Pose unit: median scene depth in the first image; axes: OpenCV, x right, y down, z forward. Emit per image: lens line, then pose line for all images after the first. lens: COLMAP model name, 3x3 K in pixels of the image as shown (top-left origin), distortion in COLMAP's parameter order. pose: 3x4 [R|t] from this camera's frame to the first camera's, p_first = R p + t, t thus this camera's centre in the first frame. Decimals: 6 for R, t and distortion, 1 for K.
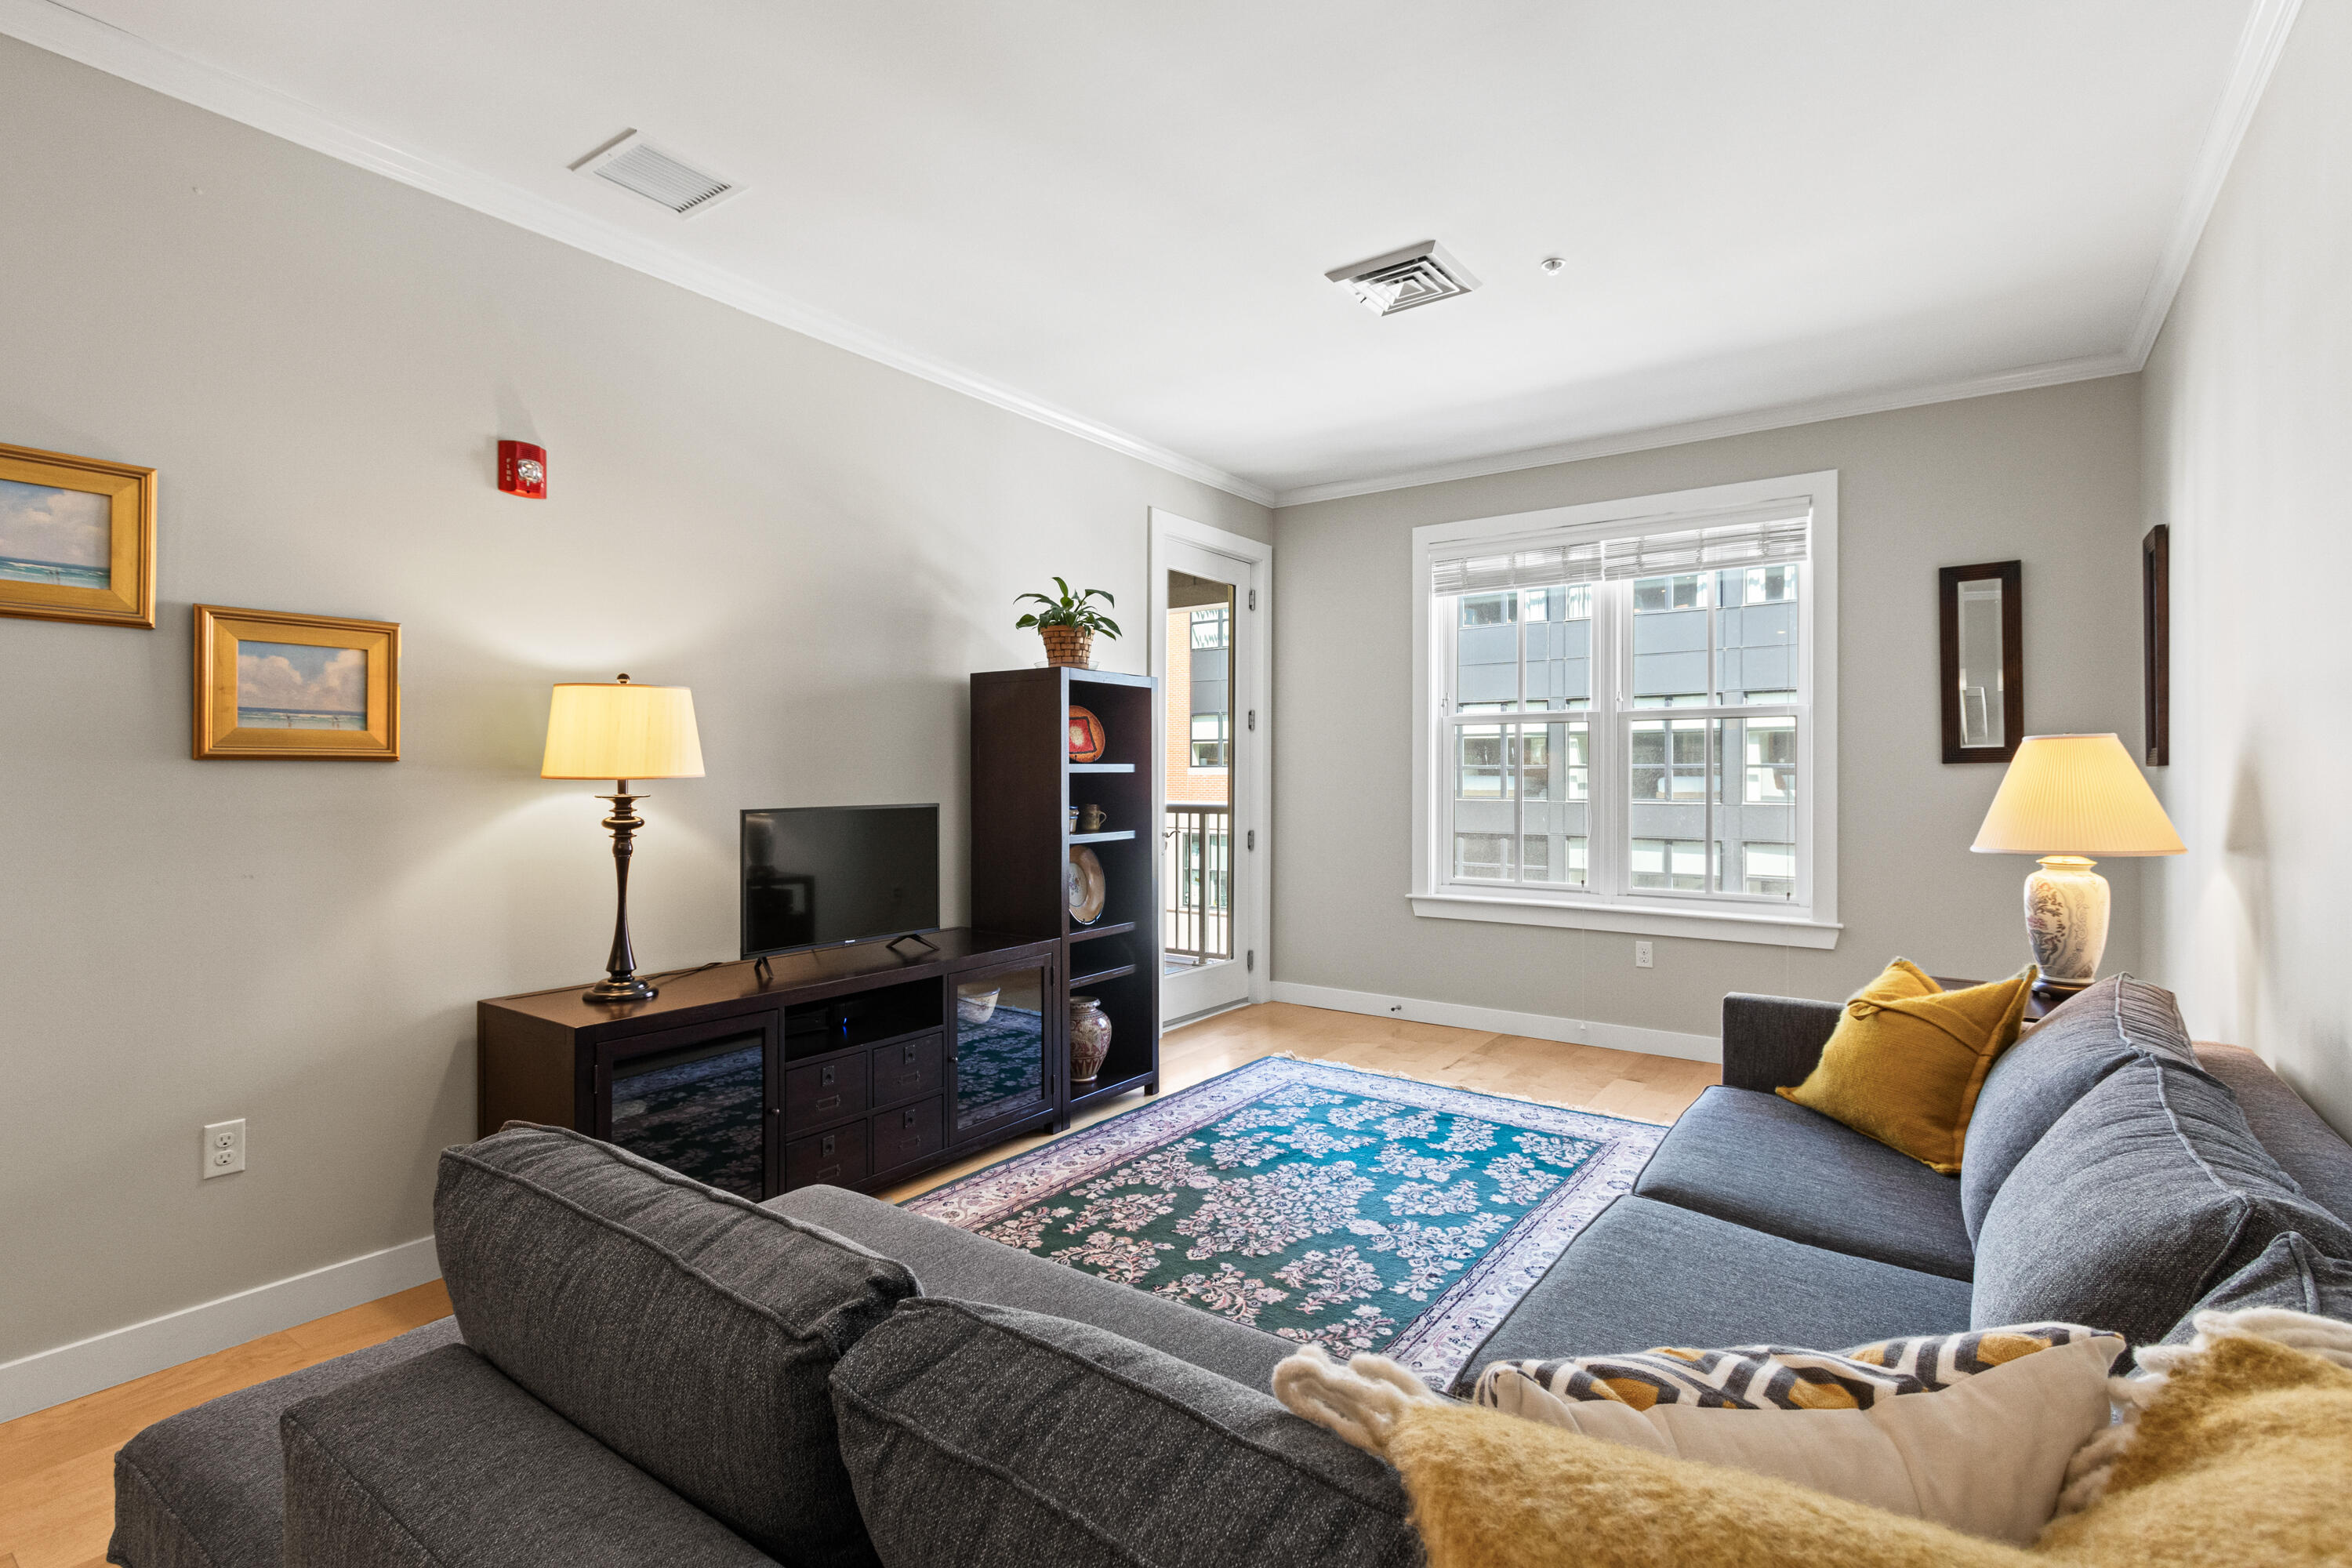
lens RADIAL K [[1114.8, 0, 1172.2], [0, 1114.8, 772.0], [0, 0, 1]] dist [0.005413, -0.002424]
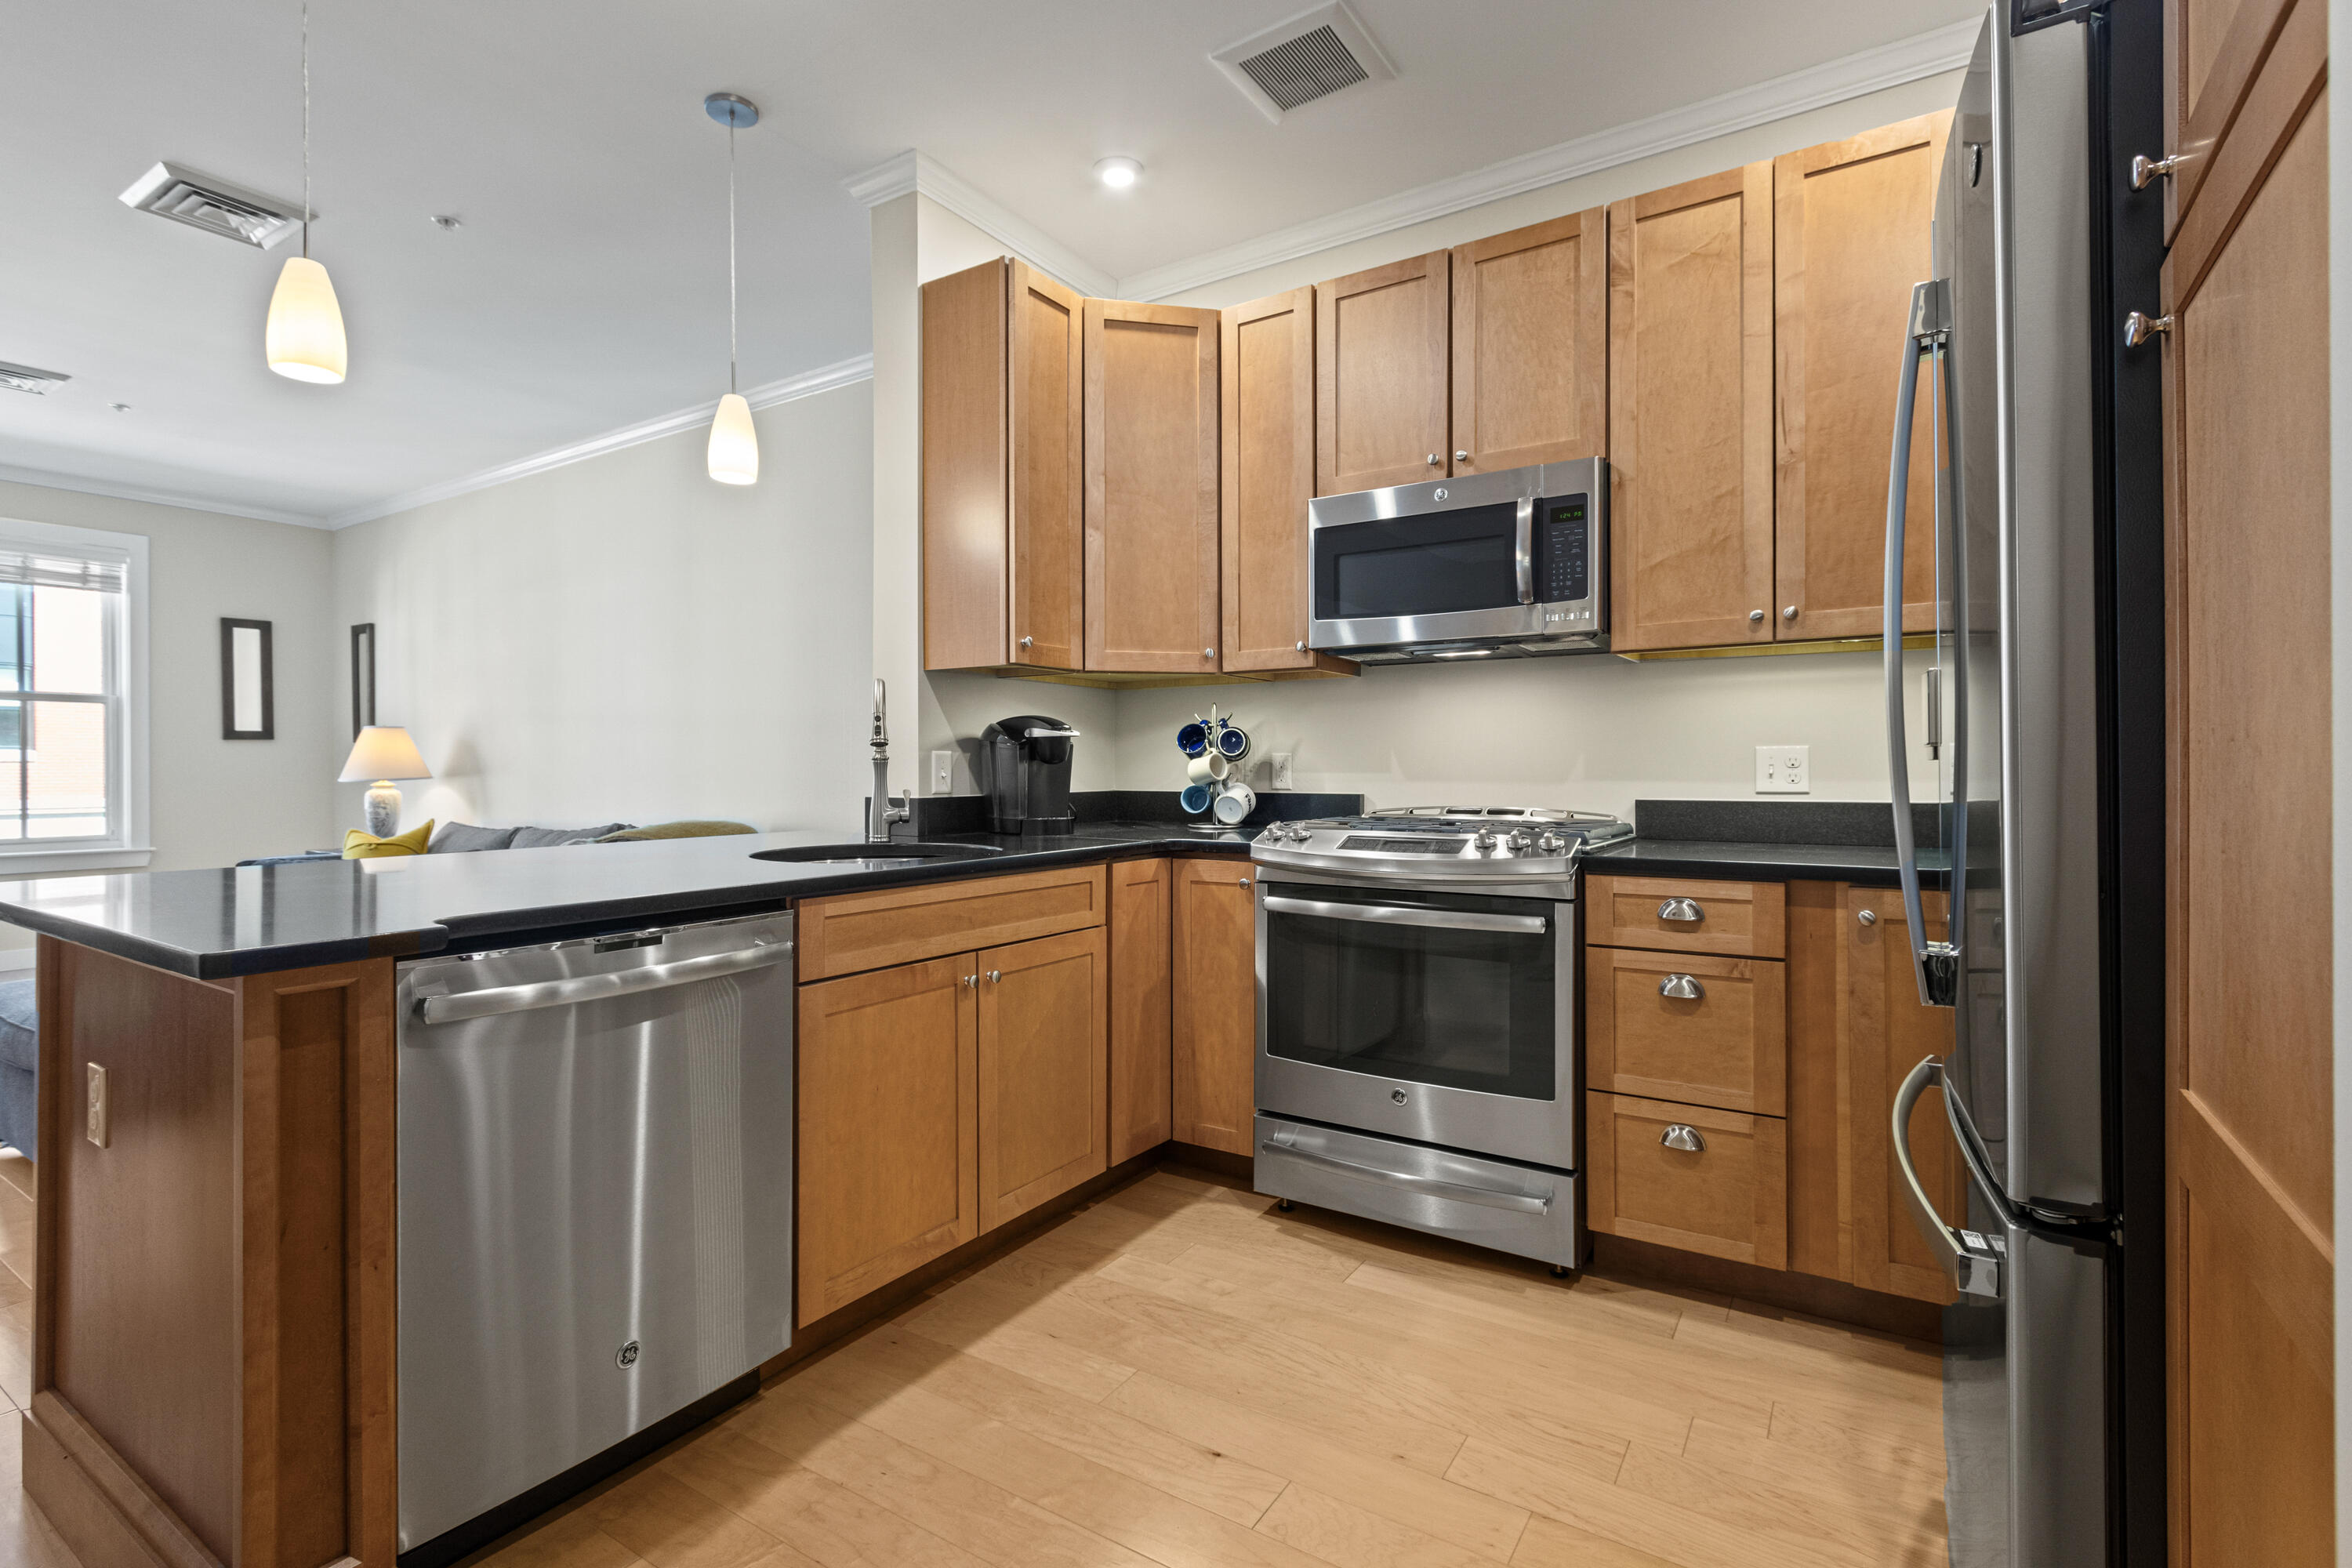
lens RADIAL K [[1114.8, 0, 1178.5], [0, 1114.8, 761.8], [0, 0, 1]] dist [0.005413, -0.002424]
pose [[-0.030733, 0.002804, 0.999524, -1.326201], [-0.000934, 0.999996, -0.002834, 0.039182], [-0.999527, -0.001021, -0.030730, -0.439315]]
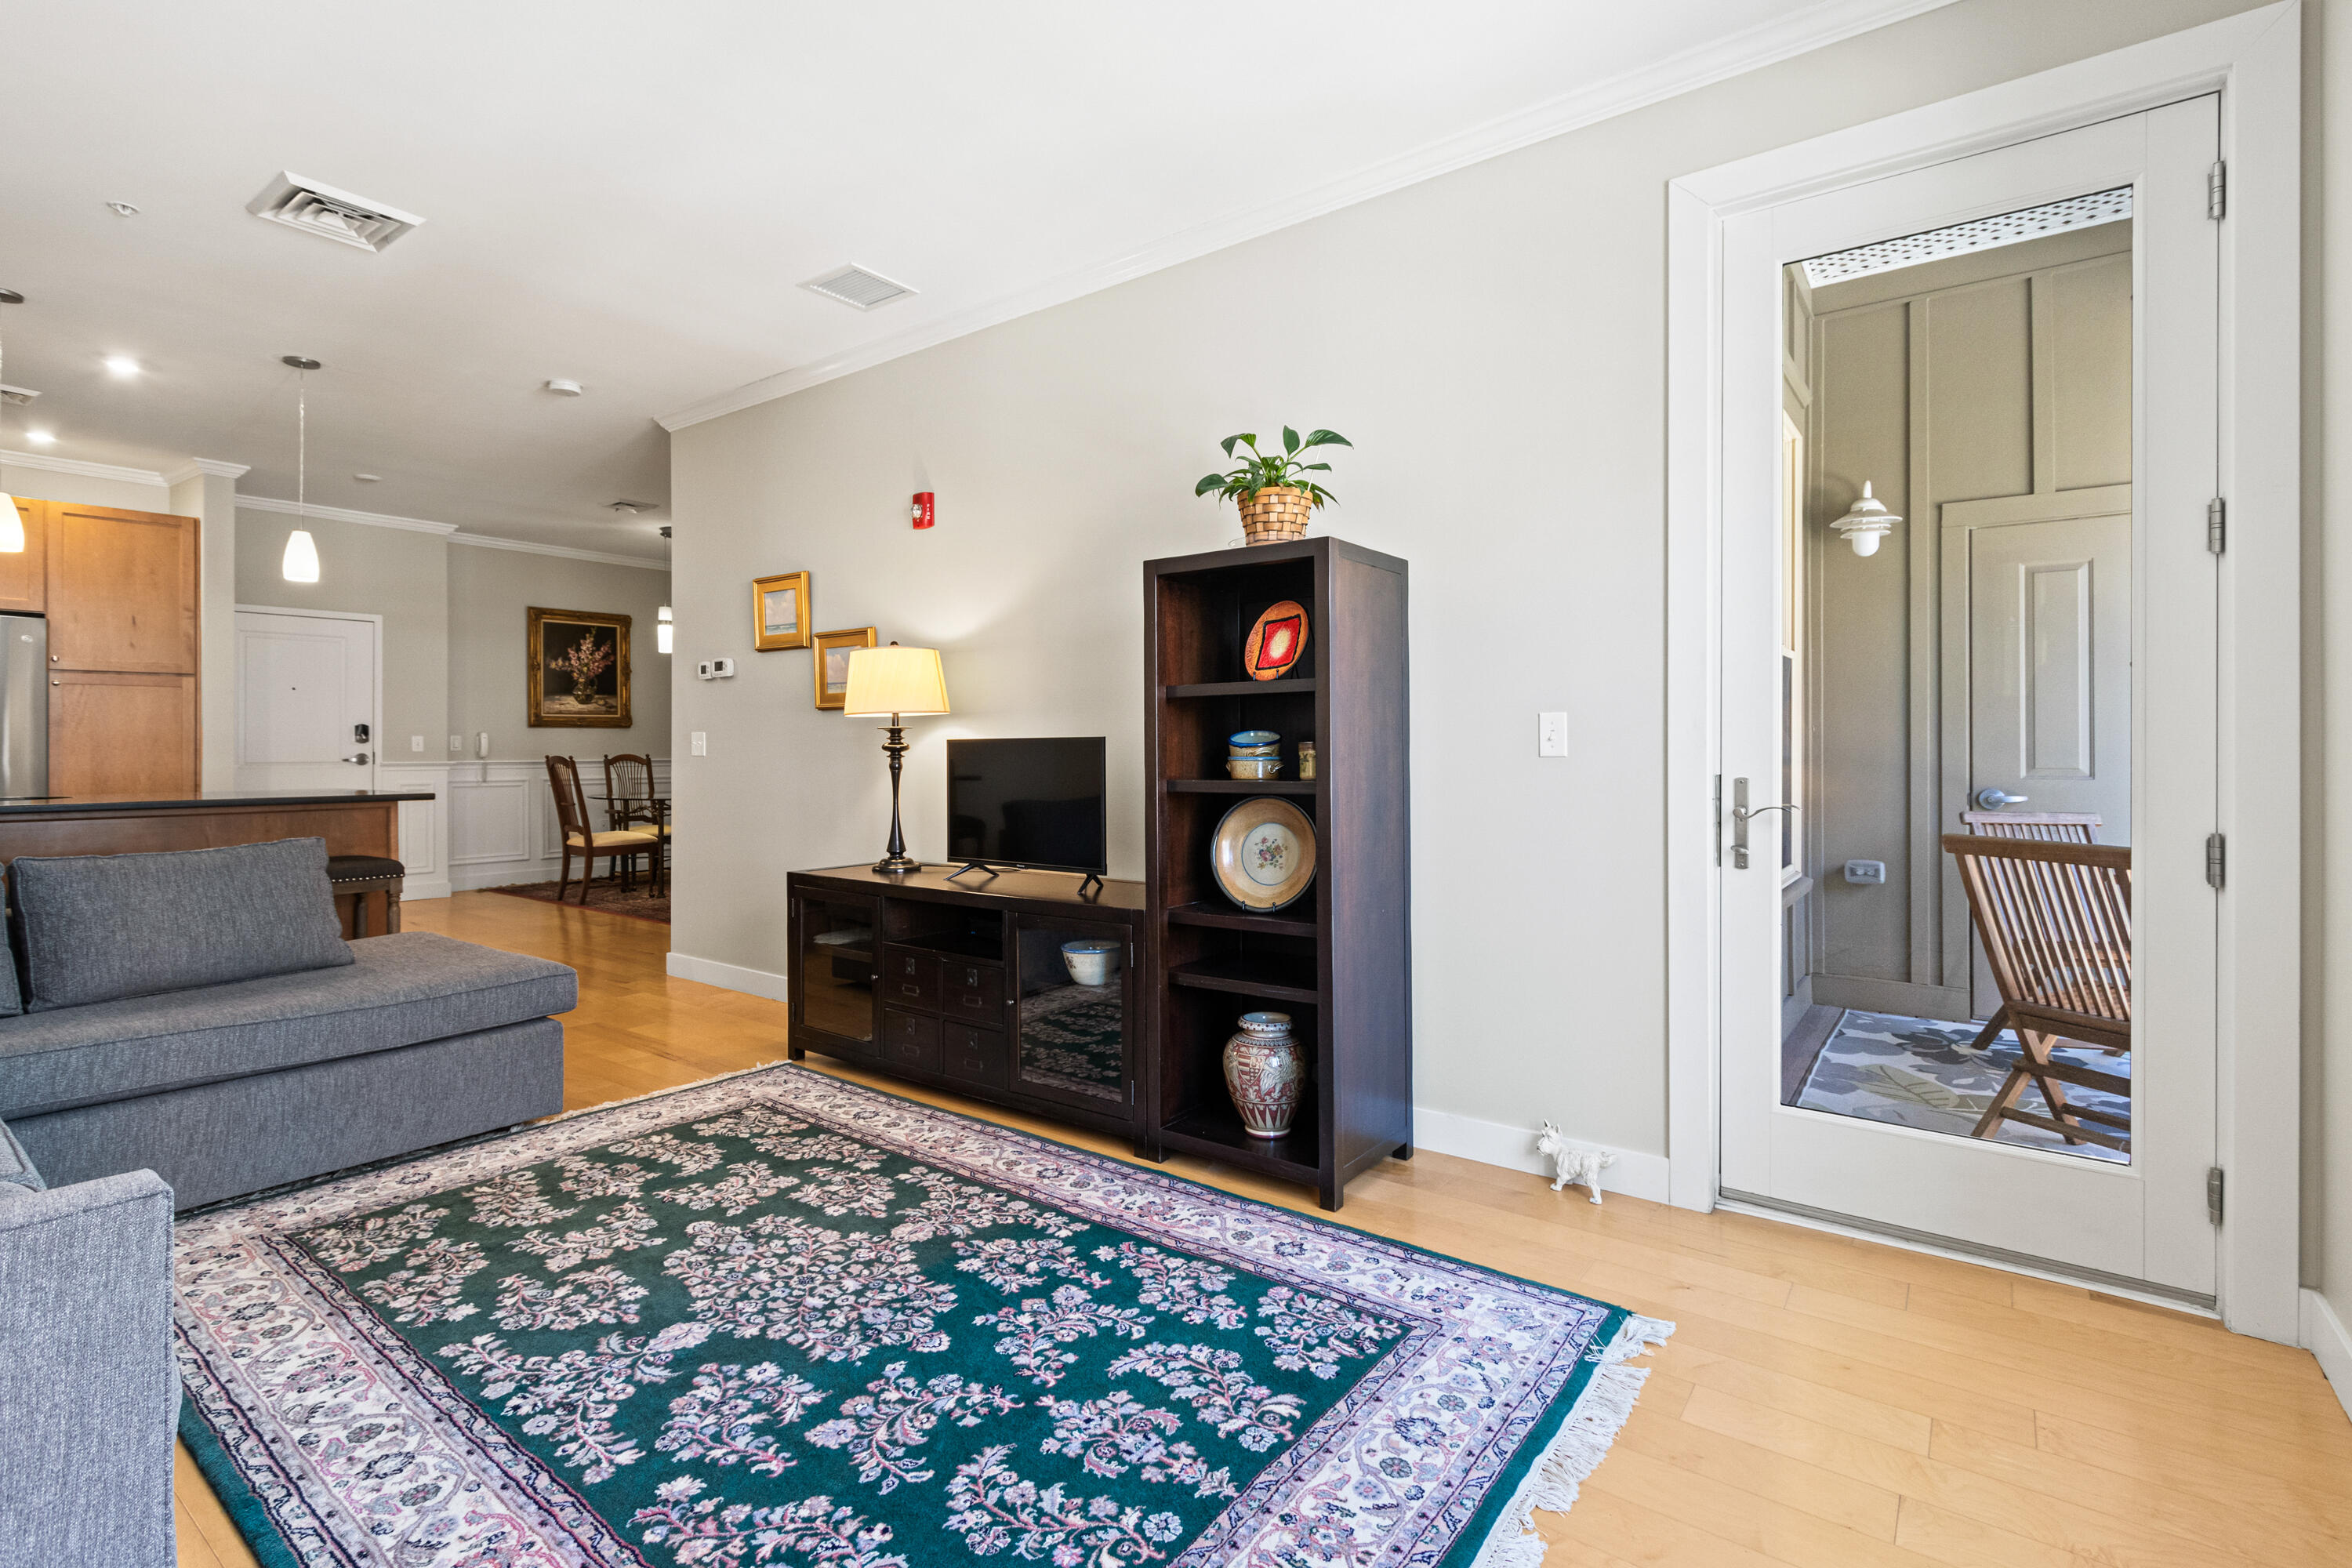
lens RADIAL K [[1114.8, 0, 1197.6], [0, 1114.8, 746.1], [0, 0, 1]] dist [0.005413, -0.002424]
pose [[-0.026372, -0.005321, -0.999638, 0.841957], [0.003264, 0.999980, -0.005409, 0.049079], [0.999647, -0.003406, -0.026354, 1.317596]]
